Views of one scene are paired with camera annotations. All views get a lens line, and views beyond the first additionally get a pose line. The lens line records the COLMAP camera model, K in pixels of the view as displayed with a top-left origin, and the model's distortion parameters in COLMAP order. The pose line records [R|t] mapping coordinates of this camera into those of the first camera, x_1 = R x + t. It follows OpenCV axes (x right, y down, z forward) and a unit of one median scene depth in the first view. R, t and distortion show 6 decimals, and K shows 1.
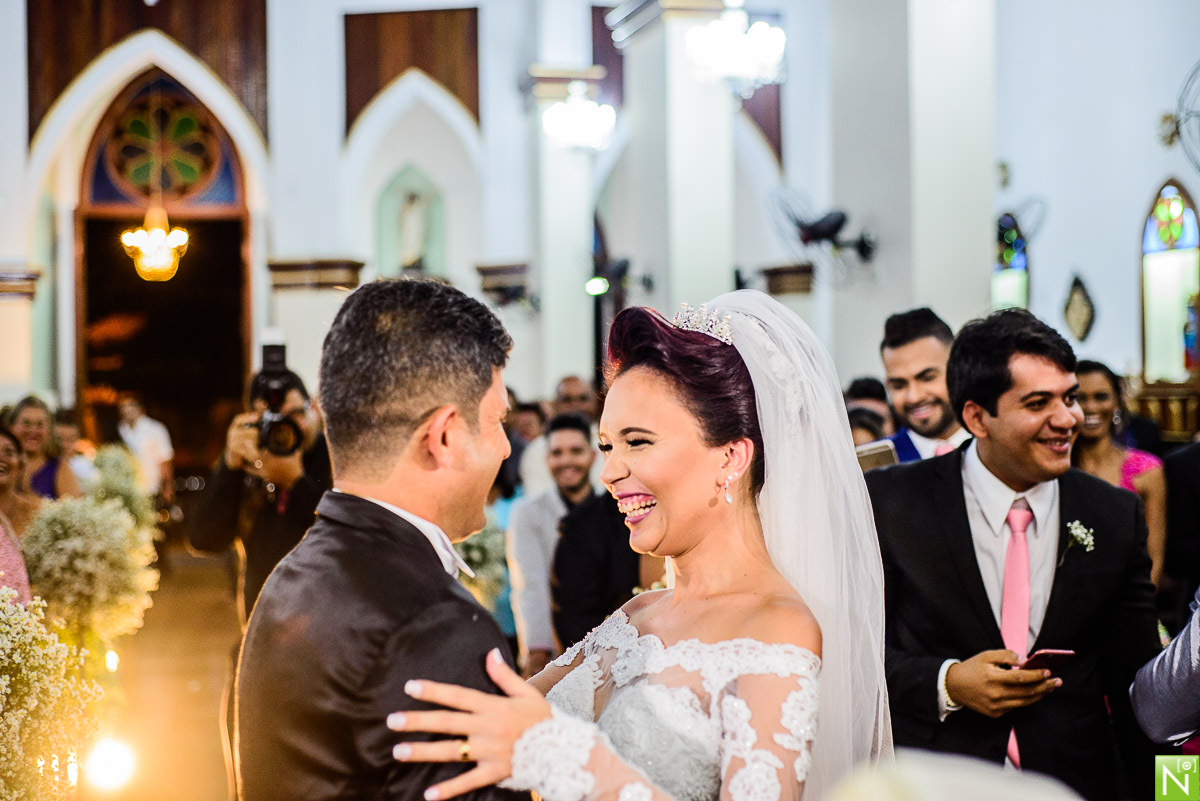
lens RADIAL K [[1763.2, 0, 617.1], [0, 1763.2, 403.6], [0, 0, 1]] dist [-0.014913, 0.019169]
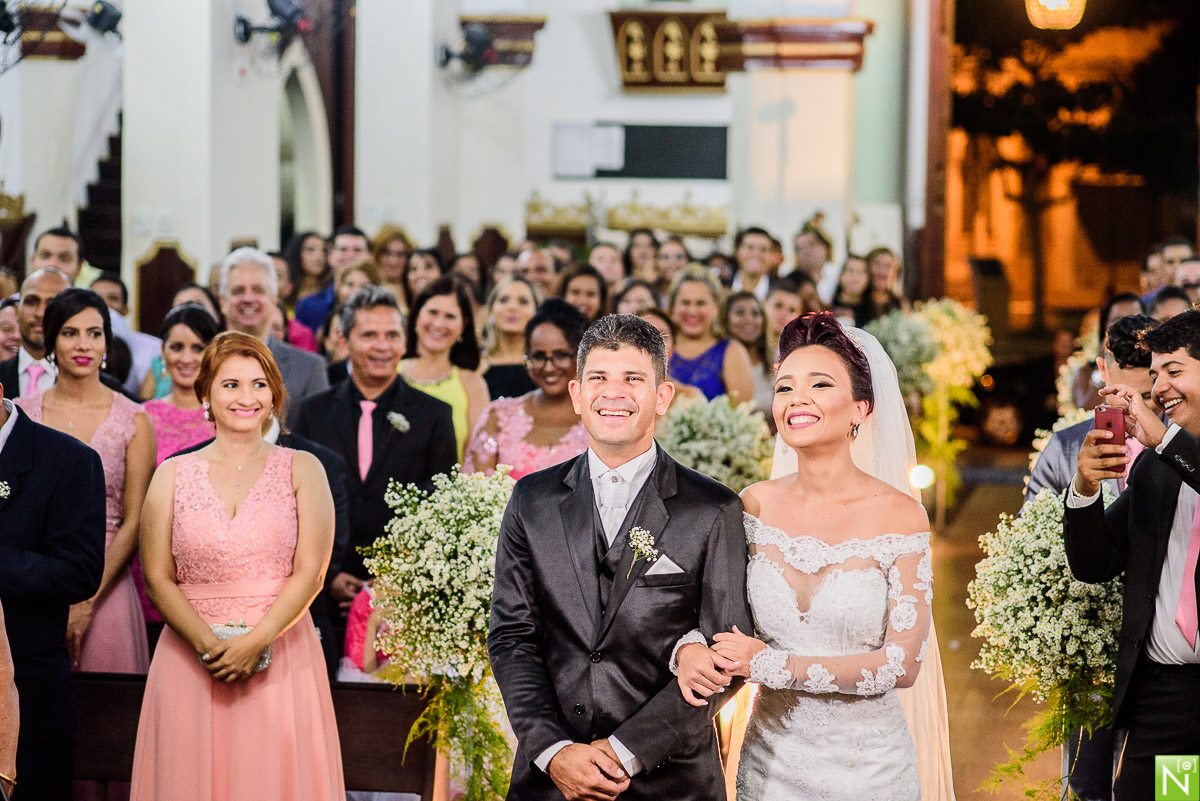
lens RADIAL K [[3656.2, 0, 600.0], [0, 3656.2, 400.5], [0, 0, 1]] dist [-0.048468, 1.412962]
pose [[0.905040, 0.052615, -0.422059, 0.158250], [-0.025674, 0.997268, 0.069267, -0.026890], [0.424550, -0.051853, 0.903918, -0.269345]]
